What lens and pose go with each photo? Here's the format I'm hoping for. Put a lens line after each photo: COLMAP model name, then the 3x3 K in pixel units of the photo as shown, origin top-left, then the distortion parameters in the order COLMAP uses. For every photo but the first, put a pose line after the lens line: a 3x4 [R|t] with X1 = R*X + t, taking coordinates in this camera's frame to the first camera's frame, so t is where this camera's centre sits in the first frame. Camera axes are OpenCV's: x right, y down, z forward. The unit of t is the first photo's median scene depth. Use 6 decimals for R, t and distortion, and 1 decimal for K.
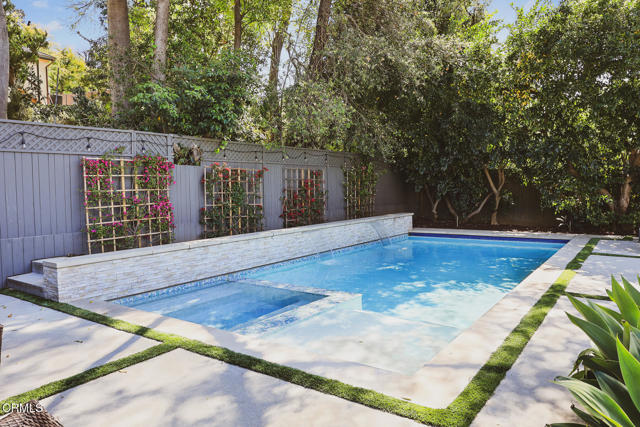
lens RADIAL K [[450.4, 0, 320.0], [0, 450.4, 213.5], [0, 0, 1]] dist [0.000521, 0.000226]
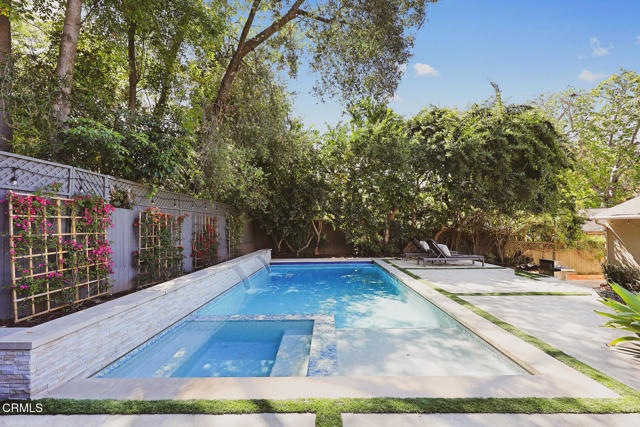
lens RADIAL K [[288.2, 0, 320.5], [0, 288.2, 226.3], [0, 0, 1]] dist [-0.000173, -0.000038]
pose [[0.819300, 0.011412, 0.573252, -0.312895], [0.030835, 0.997478, -0.063927, -0.015121], [-0.572535, 0.070052, 0.816882, 0.248139]]
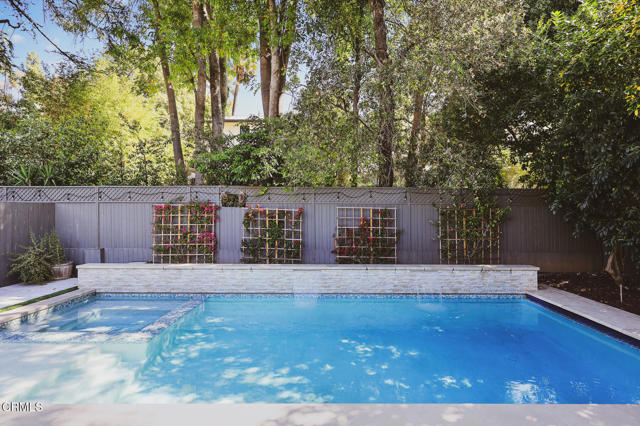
lens RADIAL K [[333.0, 0, 320.0], [0, 333.0, 213.0], [0, 0, 1]] dist [-0.000699, 0.000028]
pose [[0.576723, 0.016621, -0.816771, 0.703487], [-0.061978, 0.997802, -0.023458, -0.085632], [0.814585, 0.064151, 0.576485, 0.663582]]
